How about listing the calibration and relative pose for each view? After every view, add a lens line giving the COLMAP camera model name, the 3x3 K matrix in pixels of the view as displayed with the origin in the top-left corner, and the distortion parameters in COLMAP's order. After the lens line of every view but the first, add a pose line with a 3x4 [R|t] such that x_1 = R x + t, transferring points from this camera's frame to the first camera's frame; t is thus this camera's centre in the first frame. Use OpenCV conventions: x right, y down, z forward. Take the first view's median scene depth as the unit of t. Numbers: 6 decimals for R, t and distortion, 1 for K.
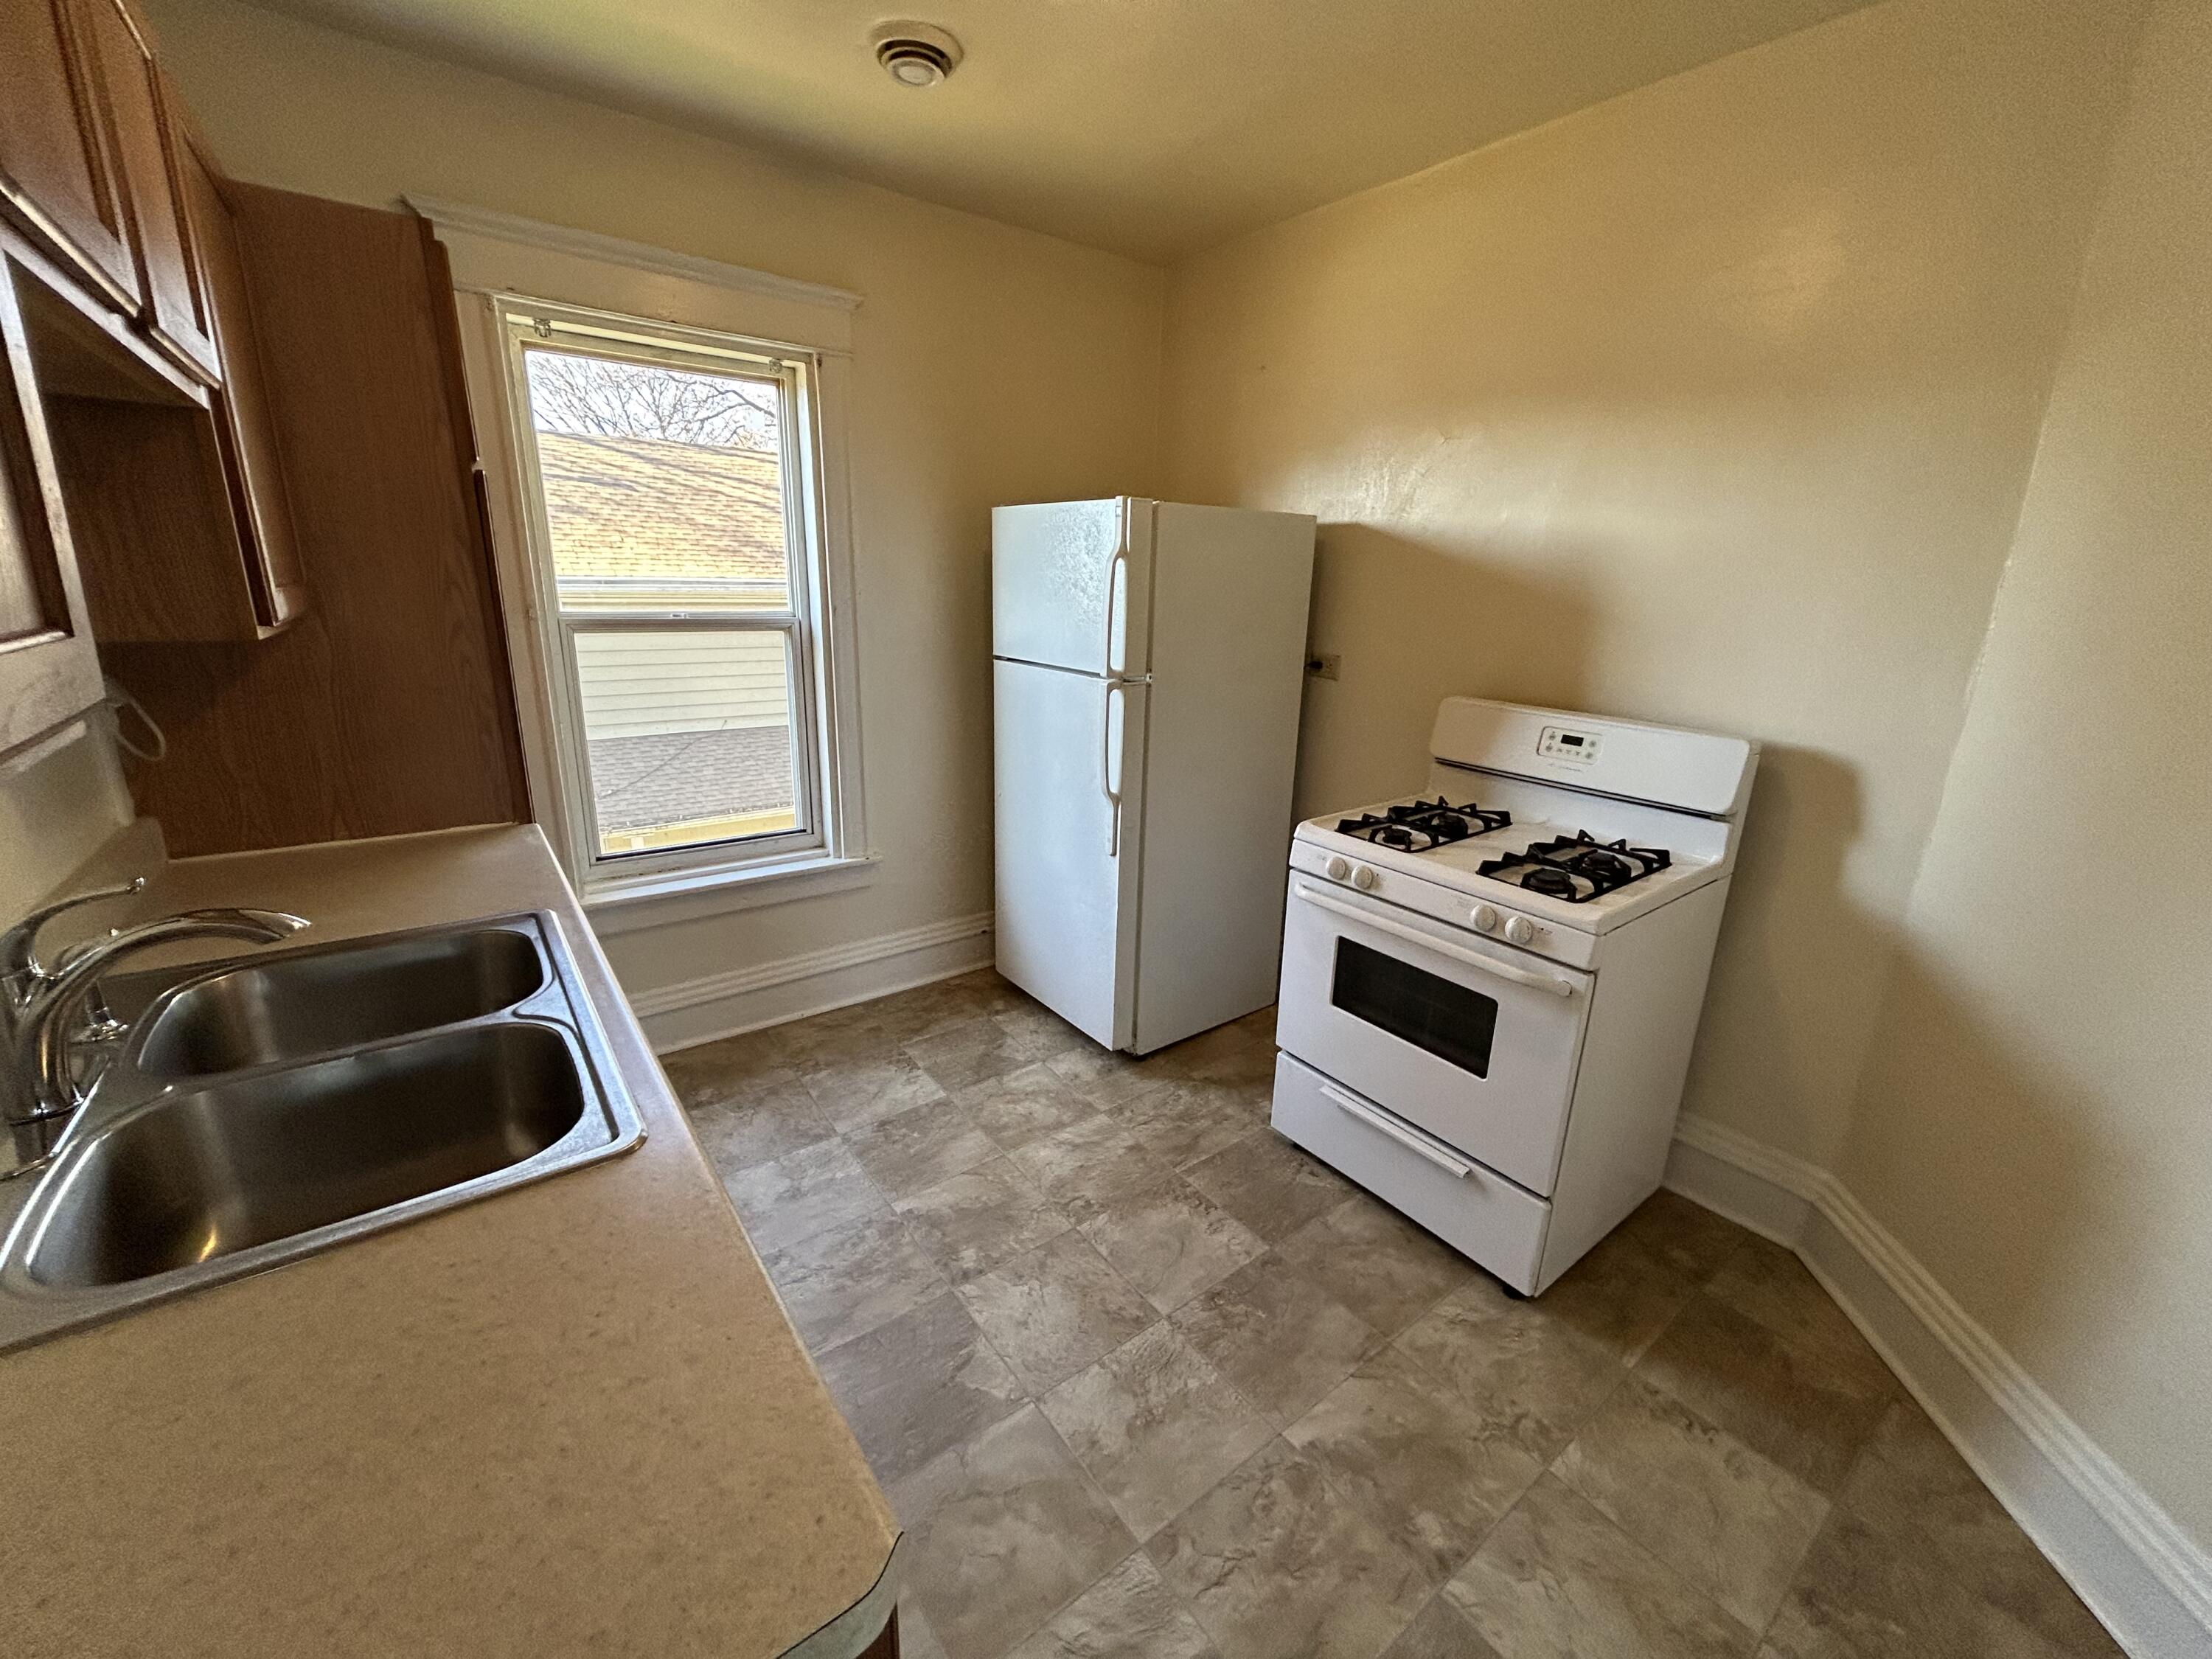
lens RADIAL K [[898.5, 0, 1093.5], [0, 898.5, 831.0], [0, 0, 1]] dist [-0.002112, 0.001420]
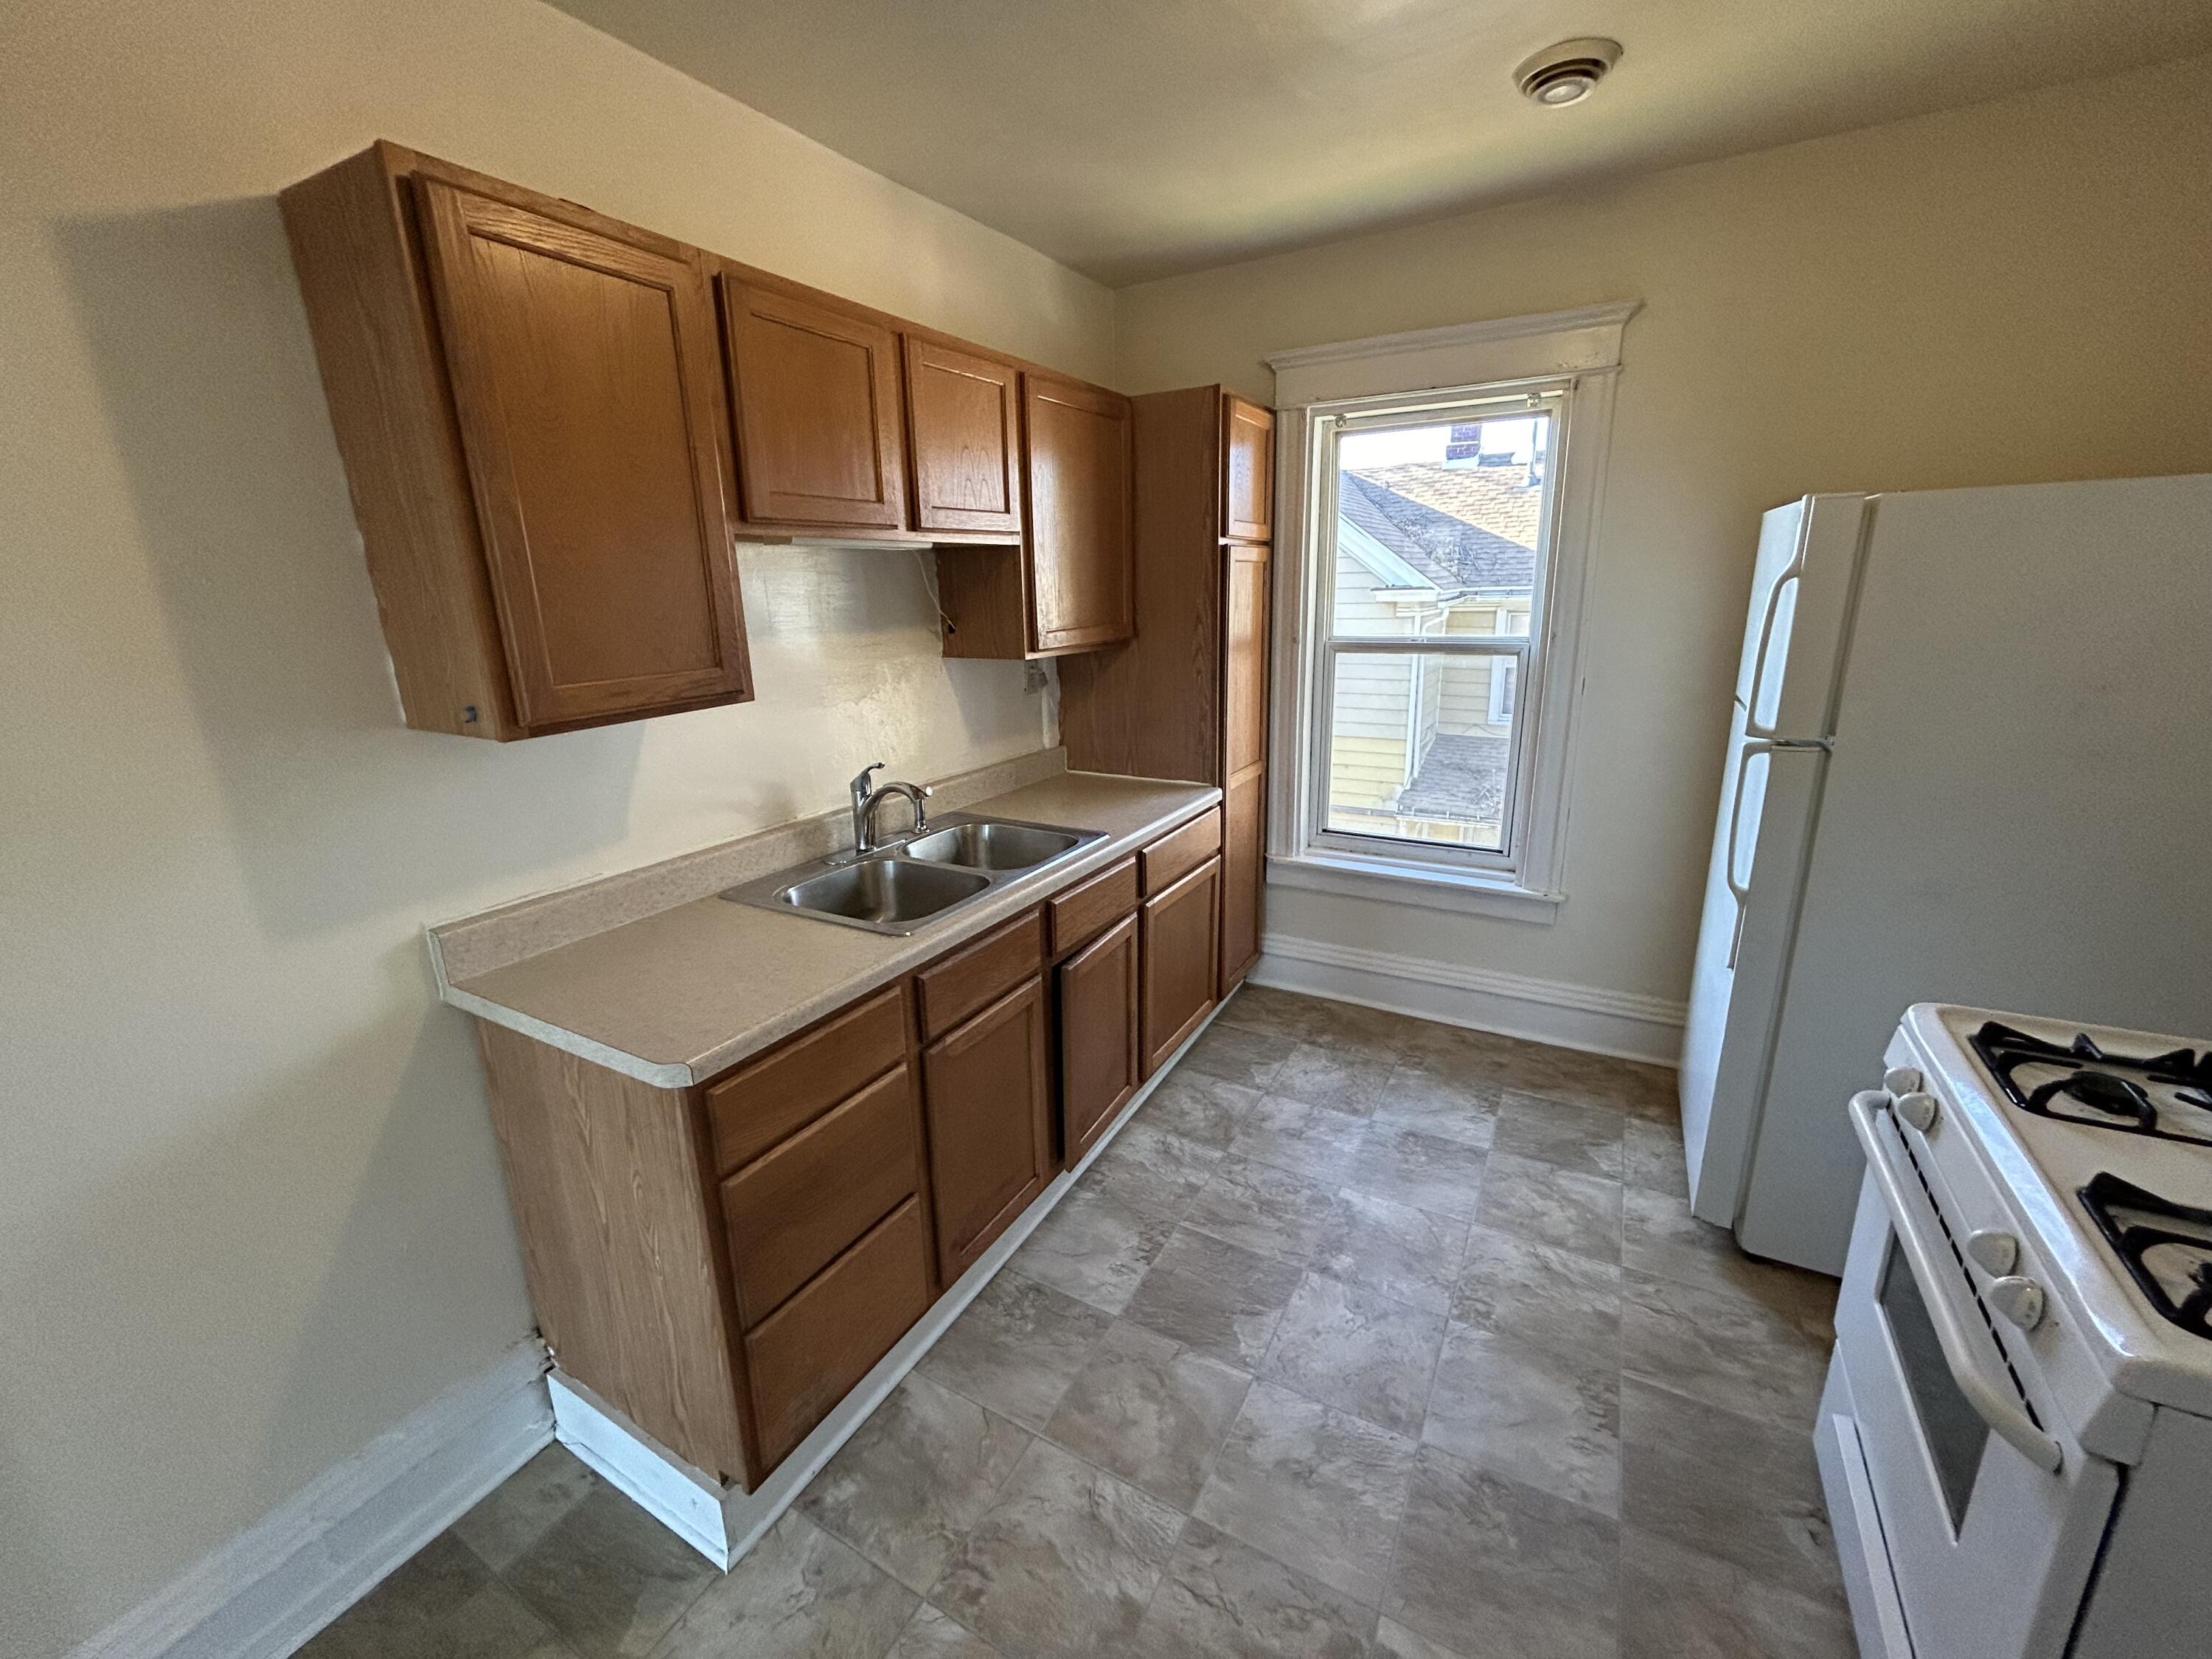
lens RADIAL K [[898.5, 0, 1101.7], [0, 898.5, 824.1], [0, 0, 1]] dist [-0.002112, 0.001420]
pose [[0.393607, 0.205259, -0.896071, 0.503052], [-0.213020, 0.968587, 0.128299, -0.080478], [0.894257, 0.140382, 0.424967, 0.201672]]
